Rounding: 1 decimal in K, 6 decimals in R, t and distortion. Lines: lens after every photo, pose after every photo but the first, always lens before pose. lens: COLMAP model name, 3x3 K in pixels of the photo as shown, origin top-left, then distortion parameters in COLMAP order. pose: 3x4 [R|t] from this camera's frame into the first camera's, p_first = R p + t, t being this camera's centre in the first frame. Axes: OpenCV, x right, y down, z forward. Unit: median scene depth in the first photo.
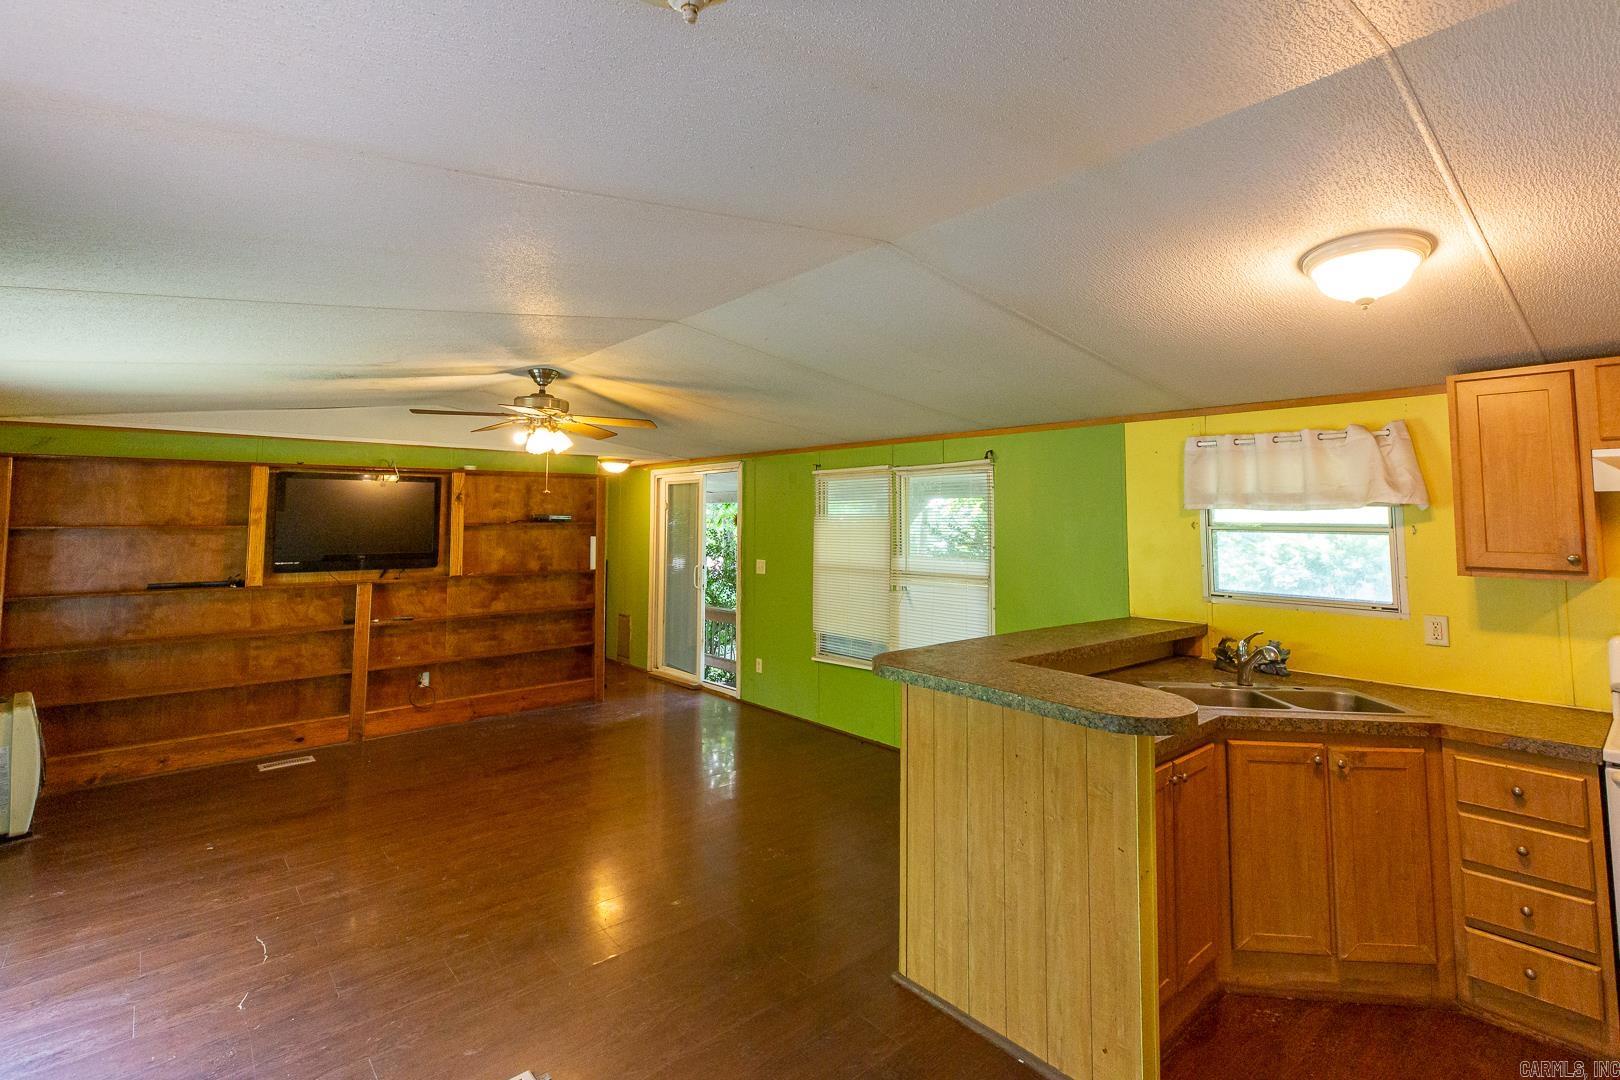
lens RADIAL K [[757.7, 0, 801.6], [0, 757.7, 461.8], [0, 0, 1]] dist [0.002057, 0.000371]
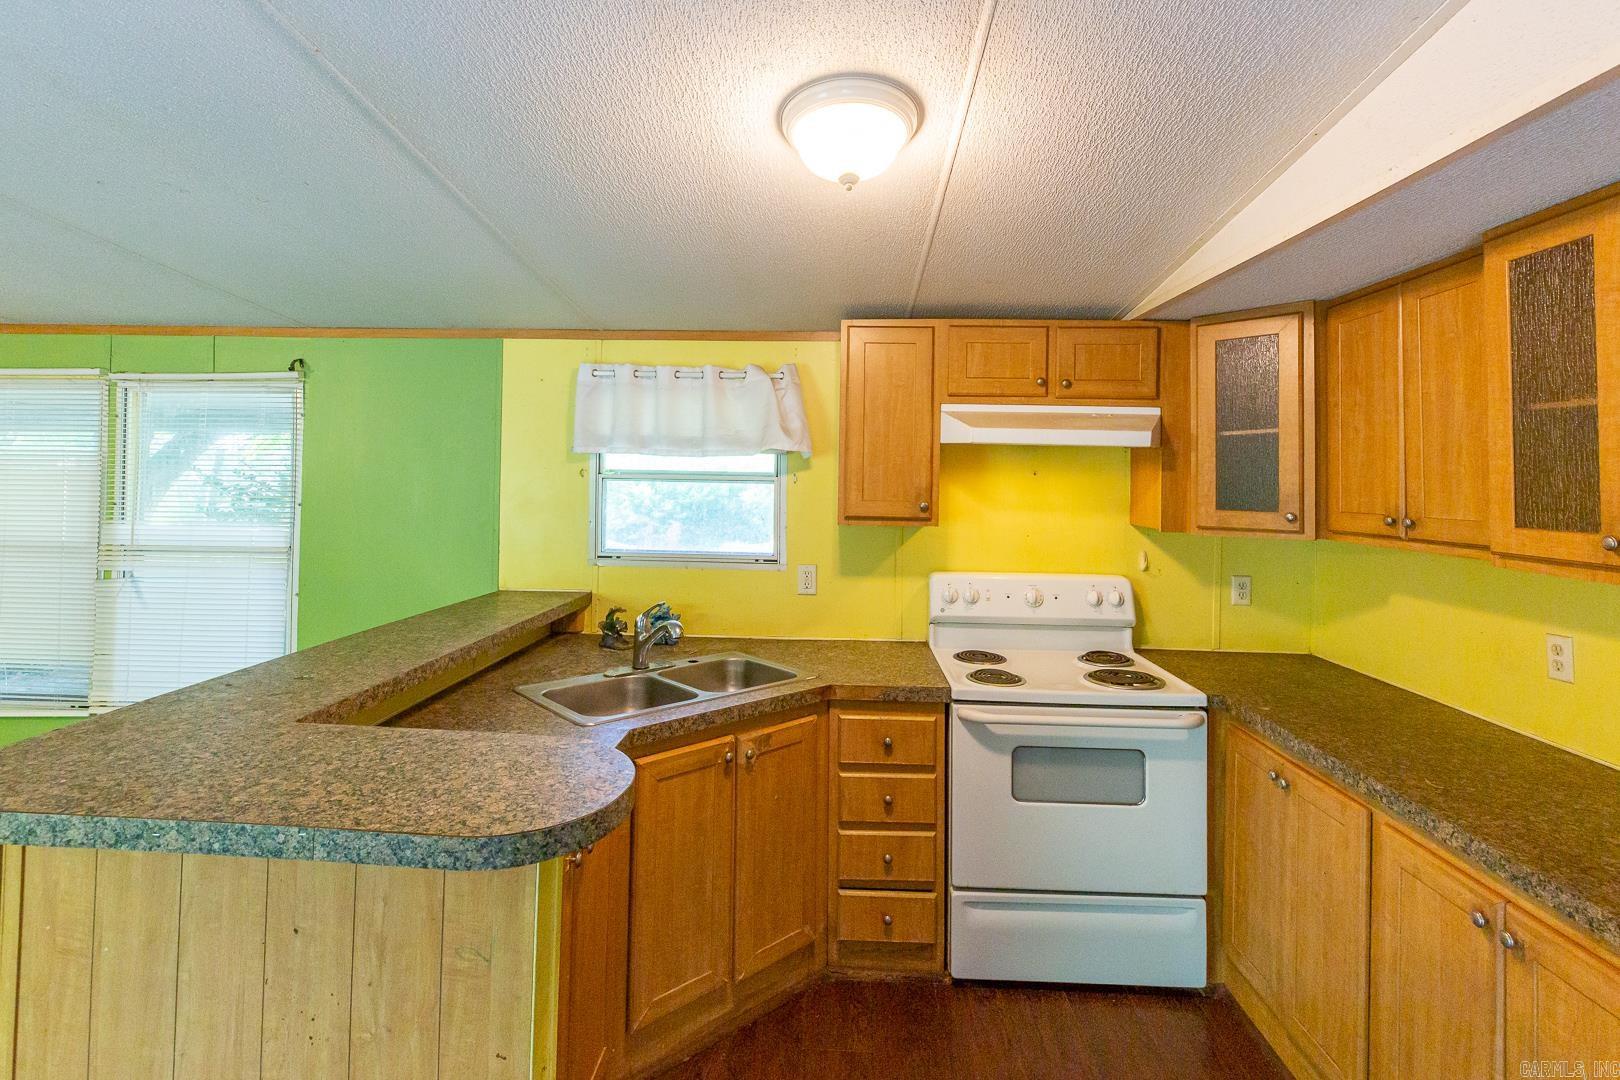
lens RADIAL K [[757.7, 0, 801.6], [0, 757.7, 461.8], [0, 0, 1]] dist [0.002057, 0.000371]
pose [[0.689713, 0.015980, 0.723906, 0.115652], [-0.065619, 0.997022, 0.040511, 0.030023], [-0.721103, -0.075443, 0.688708, 0.346278]]
